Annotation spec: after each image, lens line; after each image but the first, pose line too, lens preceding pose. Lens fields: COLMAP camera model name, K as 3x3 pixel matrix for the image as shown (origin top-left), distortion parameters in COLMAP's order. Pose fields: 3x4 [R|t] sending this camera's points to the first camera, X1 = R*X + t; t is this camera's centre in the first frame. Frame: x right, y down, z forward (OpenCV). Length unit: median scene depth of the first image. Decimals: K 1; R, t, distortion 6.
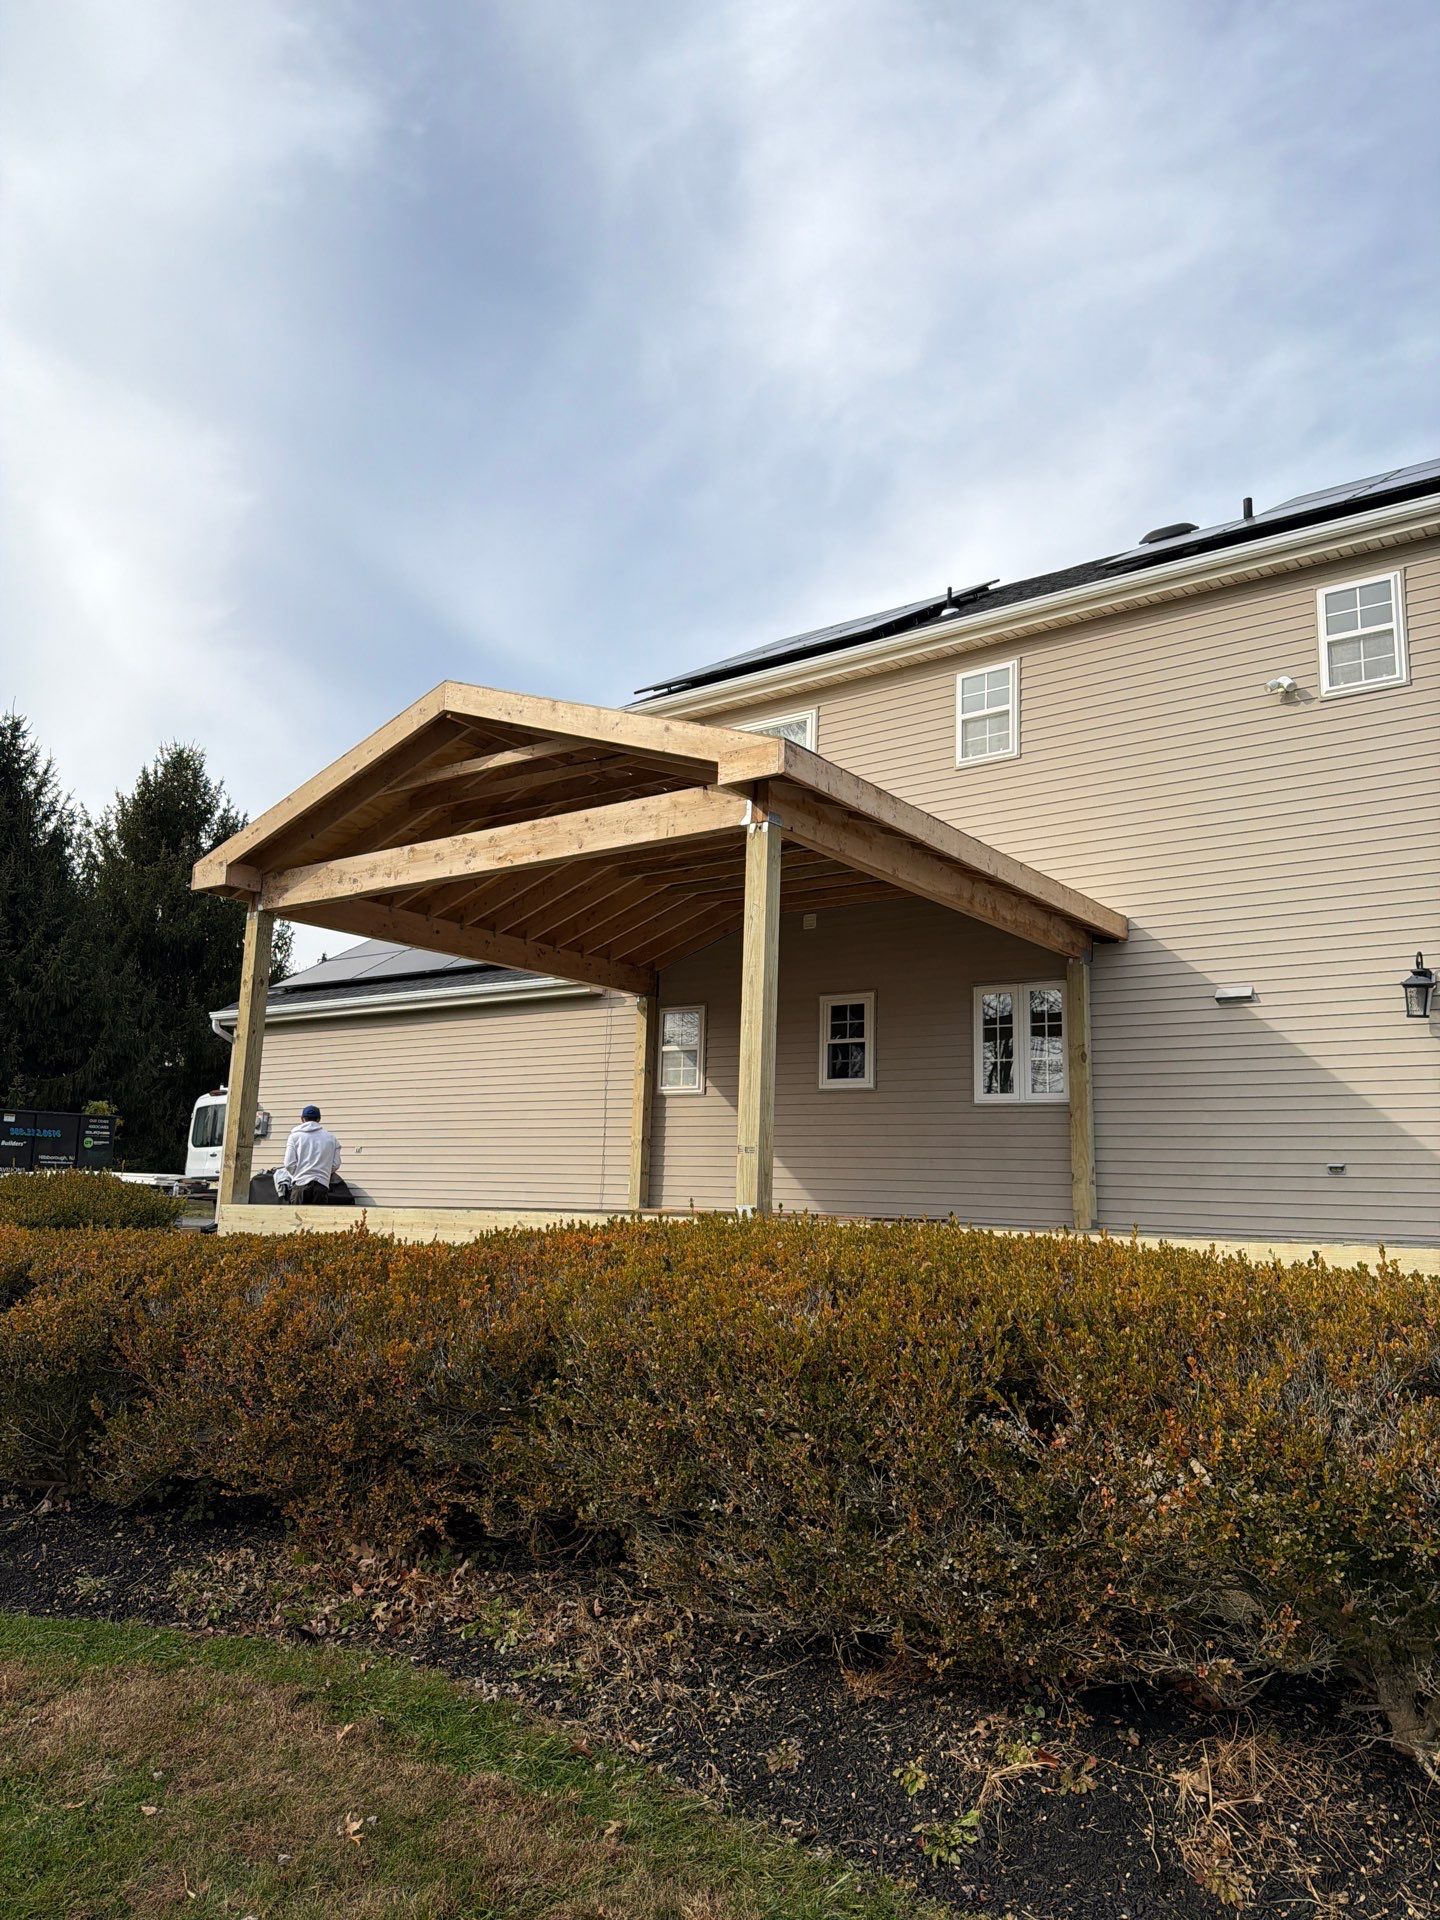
lens RADIAL K [[1372.5, 0, 687.0], [0, 1372.5, 965.1], [0, 0, 1]] dist [0.043282, -0.035980]
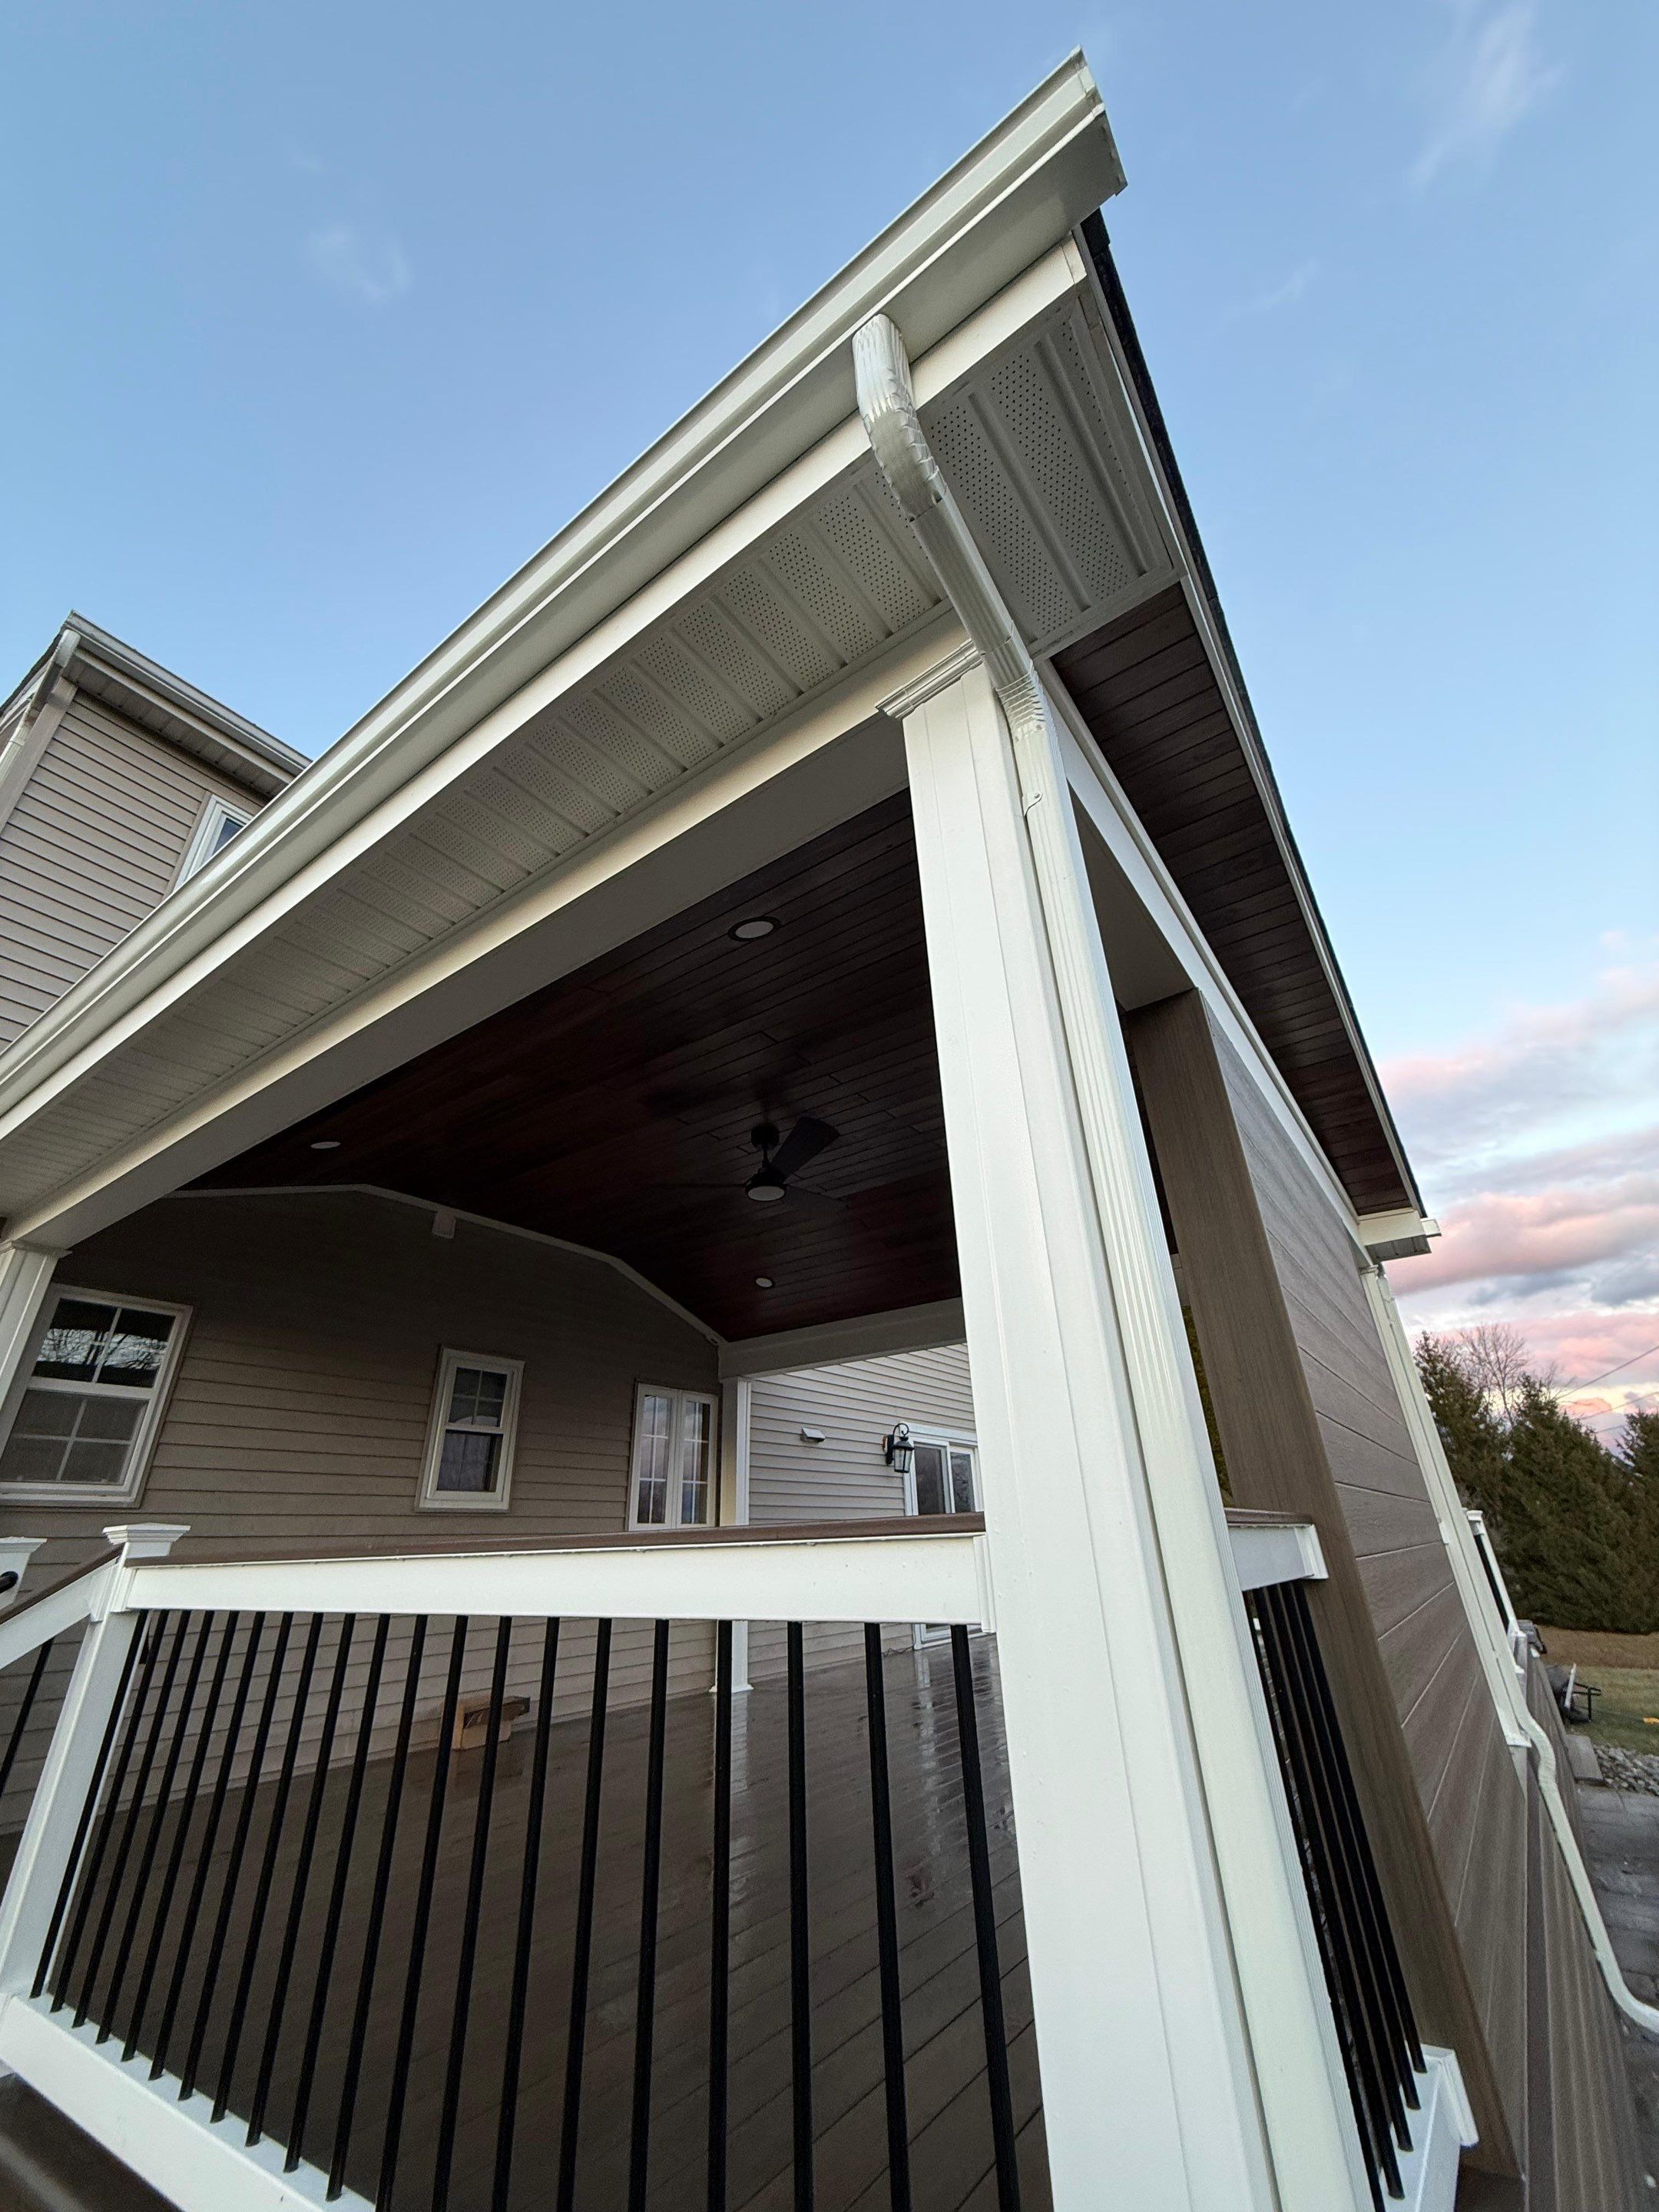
lens RADIAL K [[877.9, 0, 835.2], [0, 877.9, 1097.6], [0, 0, 1]] dist [-0.000671, 0.000216]
pose [[-0.034417, 0.430223, 0.902066, -0.347174], [-0.142249, 0.891303, -0.430517, 0.072493], [-0.989232, -0.143135, 0.030523, 0.861148]]
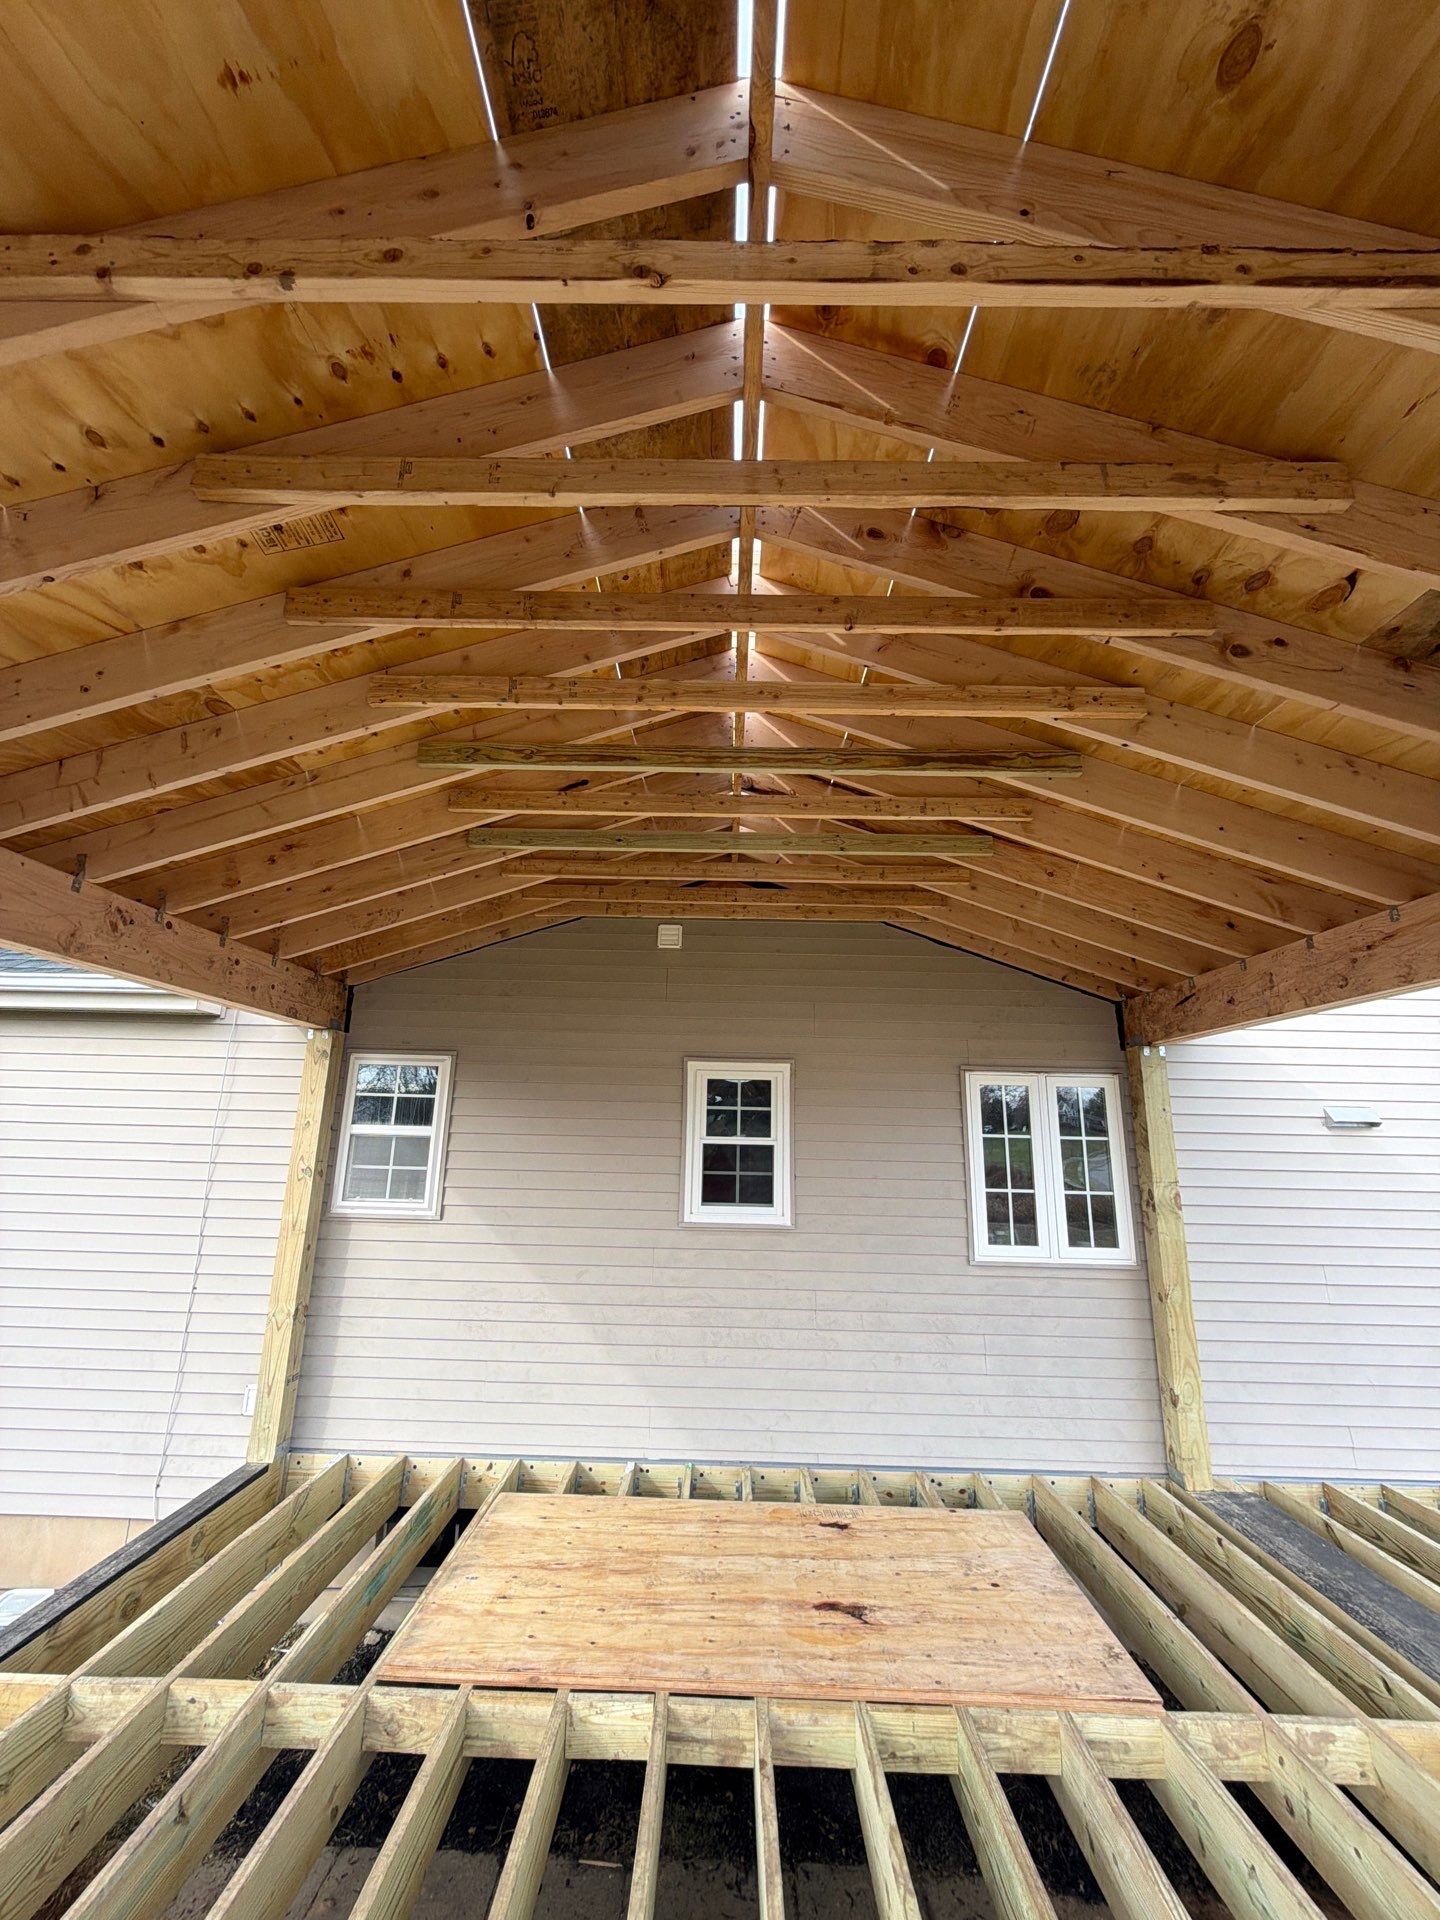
lens RADIAL K [[767.7, 0, 722.5], [0, 767.7, 962.9], [0, 0, 1]] dist [0.002812, -0.000059]
pose [[0.799529, 0.118954, 0.588730, -0.100975], [-0.100295, 0.992871, -0.064404, -0.000107], [-0.592194, -0.007554, 0.805760, 0.751028]]
